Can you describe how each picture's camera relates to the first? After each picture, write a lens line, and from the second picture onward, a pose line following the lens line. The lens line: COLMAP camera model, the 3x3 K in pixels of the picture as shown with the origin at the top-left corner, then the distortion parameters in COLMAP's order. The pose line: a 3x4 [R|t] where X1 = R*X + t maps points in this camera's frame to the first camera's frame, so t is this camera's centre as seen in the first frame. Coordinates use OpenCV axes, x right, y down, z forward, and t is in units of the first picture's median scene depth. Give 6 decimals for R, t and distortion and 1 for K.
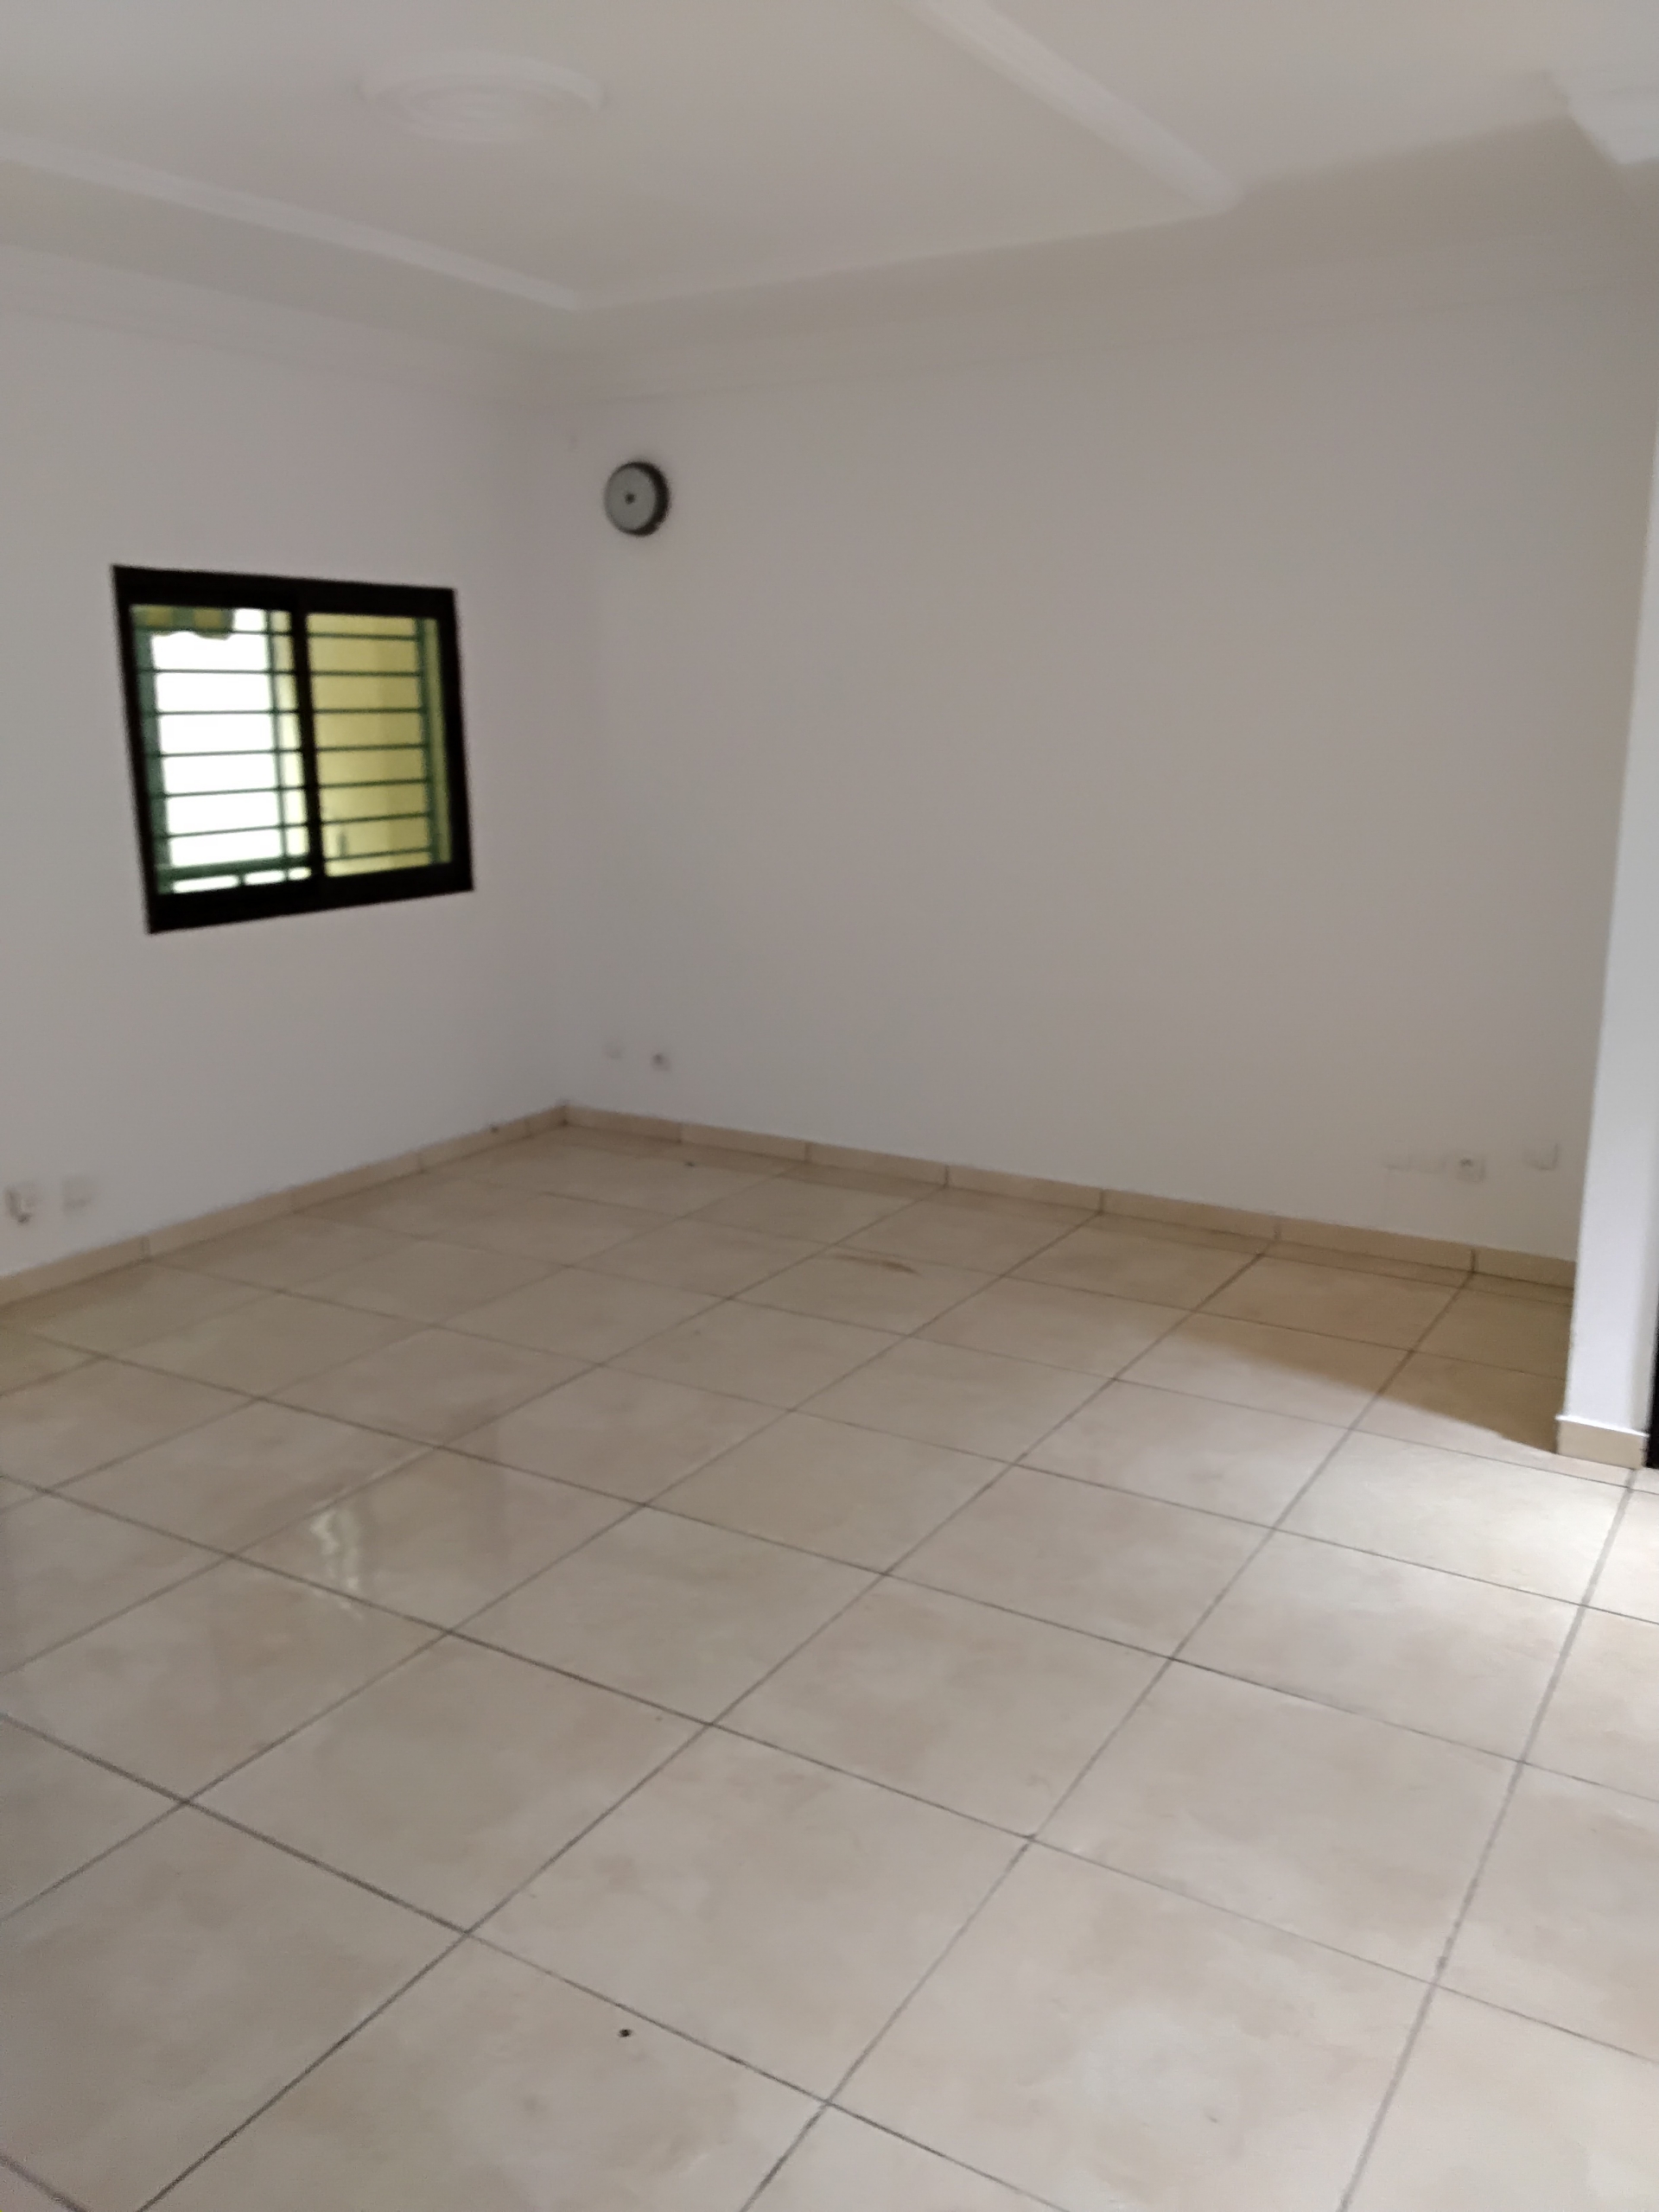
lens RADIAL K [[1768.1, 0, 844.5], [0, 1768.1, 1099.2], [0, 0, 1]] dist [-0.011912, -0.007952]
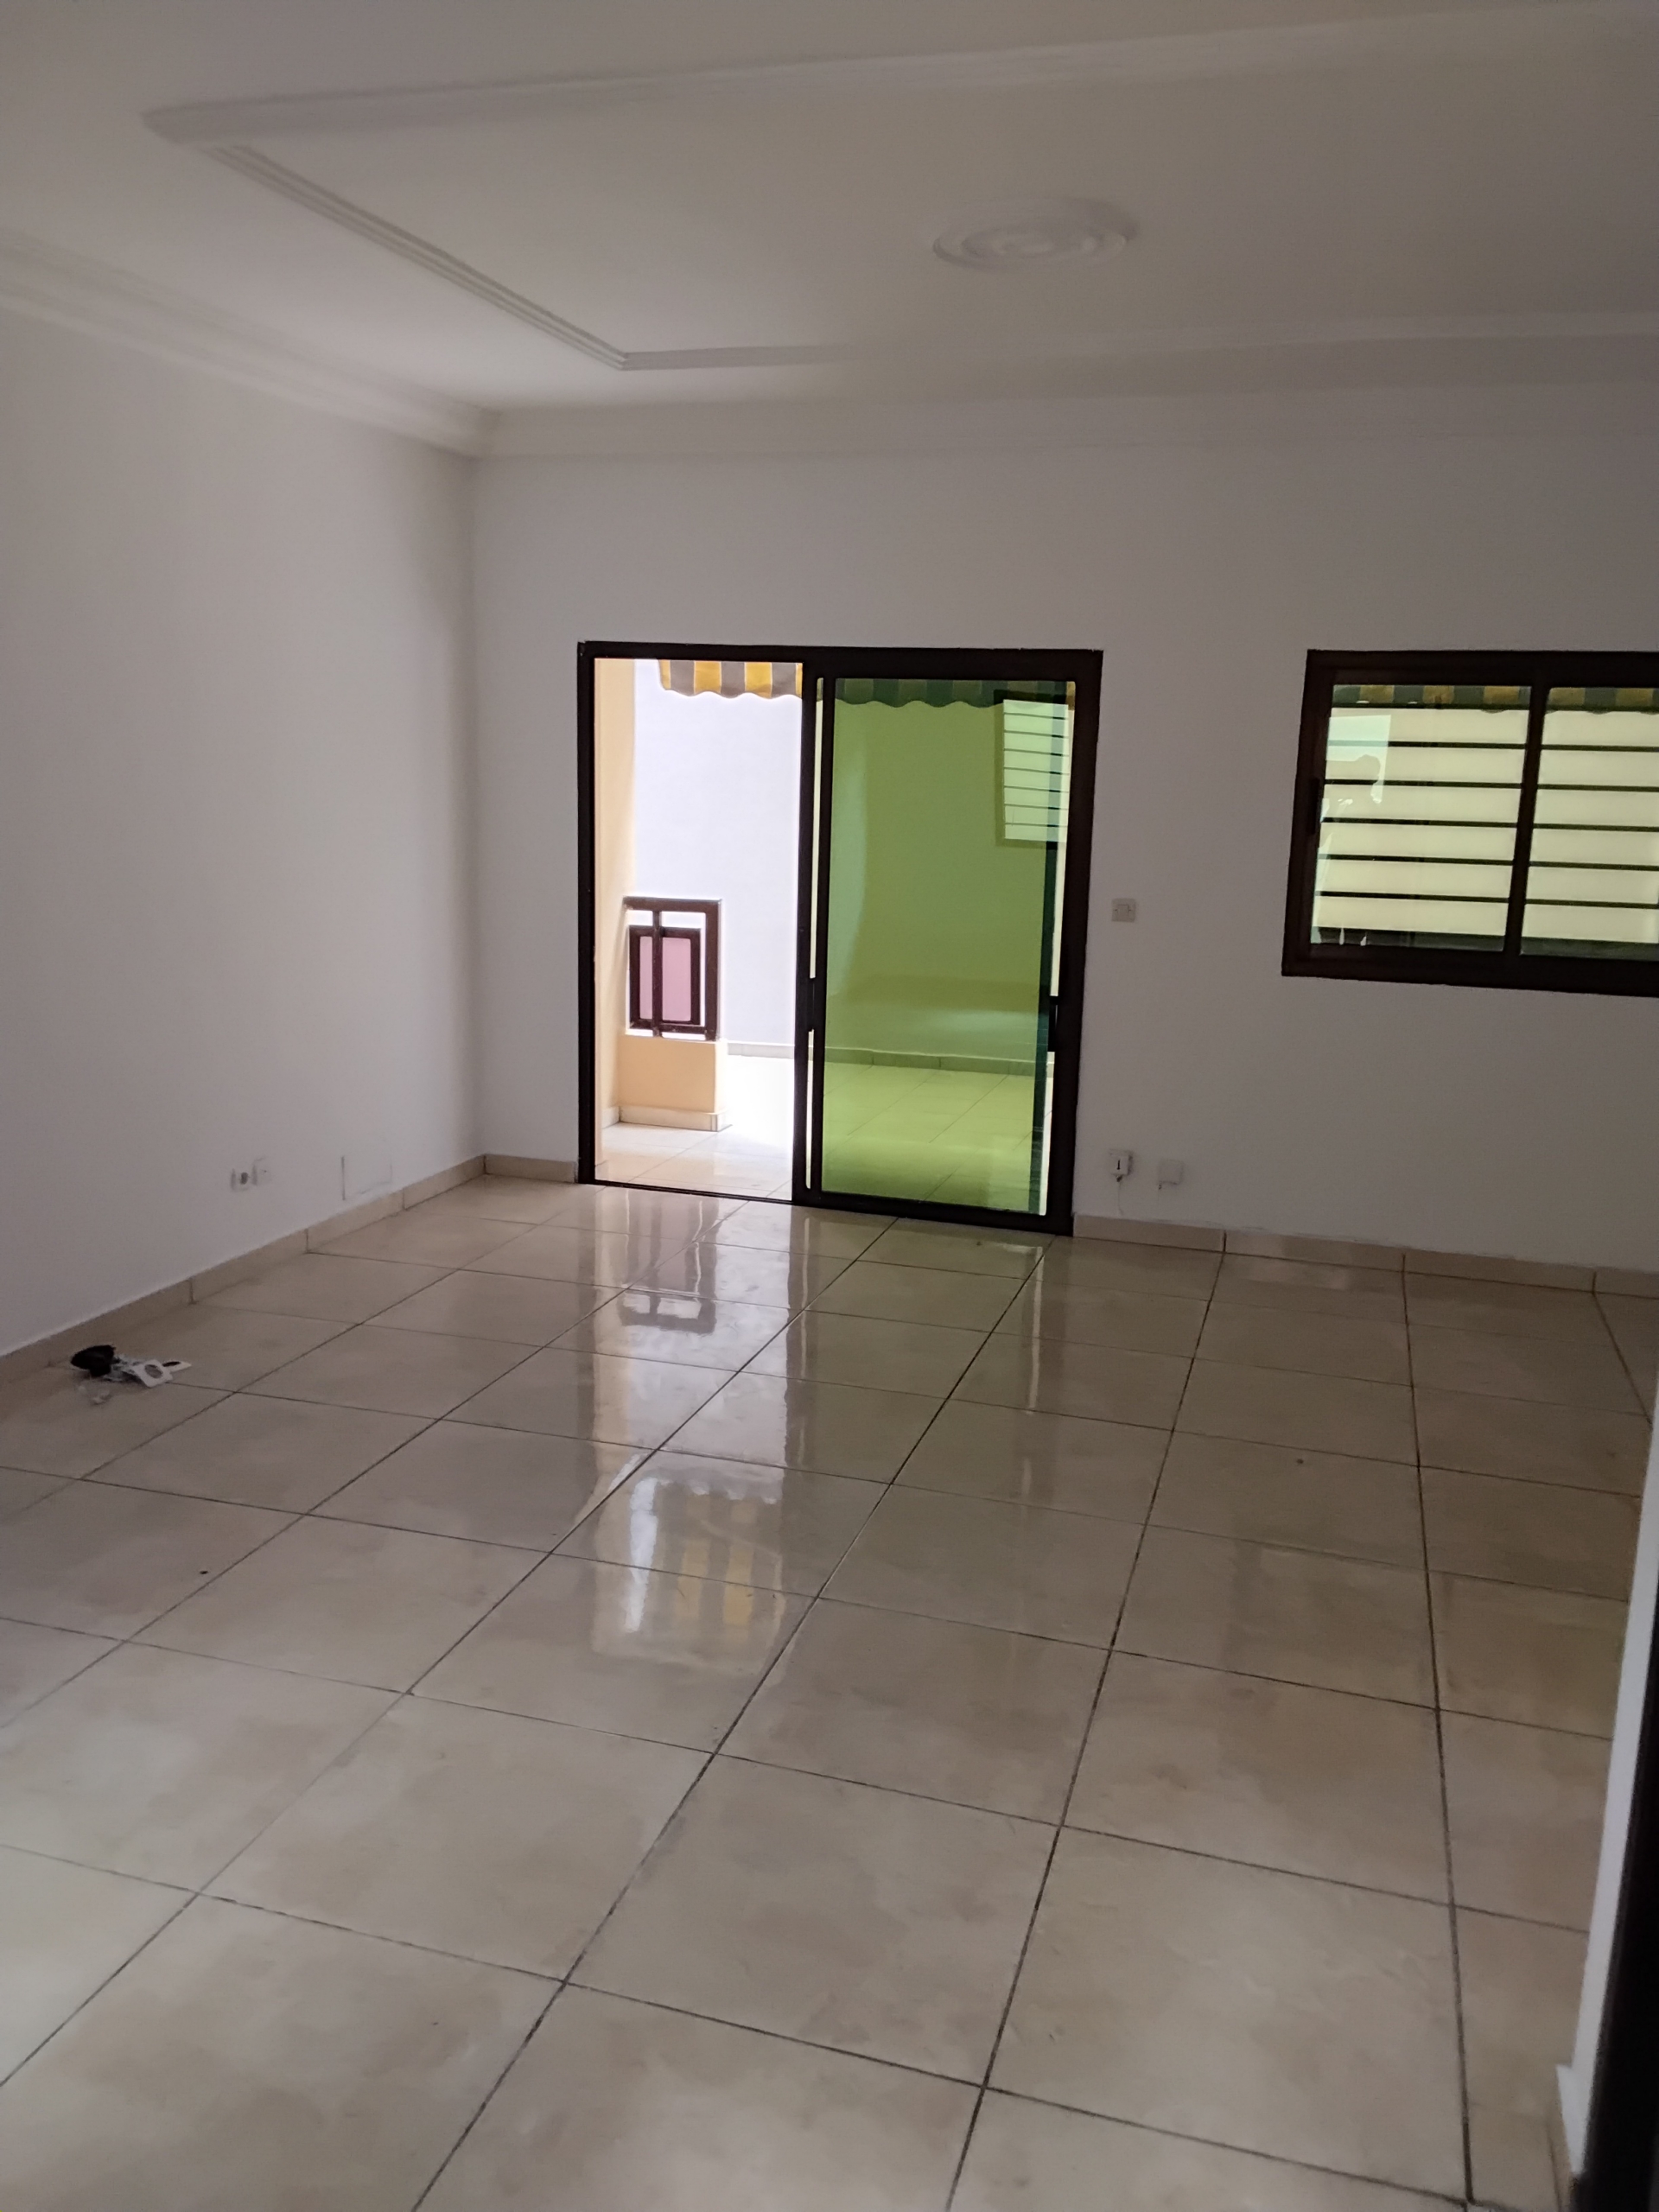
lens RADIAL K [[1768.1, 0, 840.0], [0, 1768.1, 1113.8], [0, 0, 1]] dist [-0.011912, -0.007952]
pose [[0.248908, 0.206754, -0.946202, 0.642778], [-0.241110, 0.959420, 0.146216, -0.109360], [0.938036, 0.191744, 0.288658, 0.442906]]
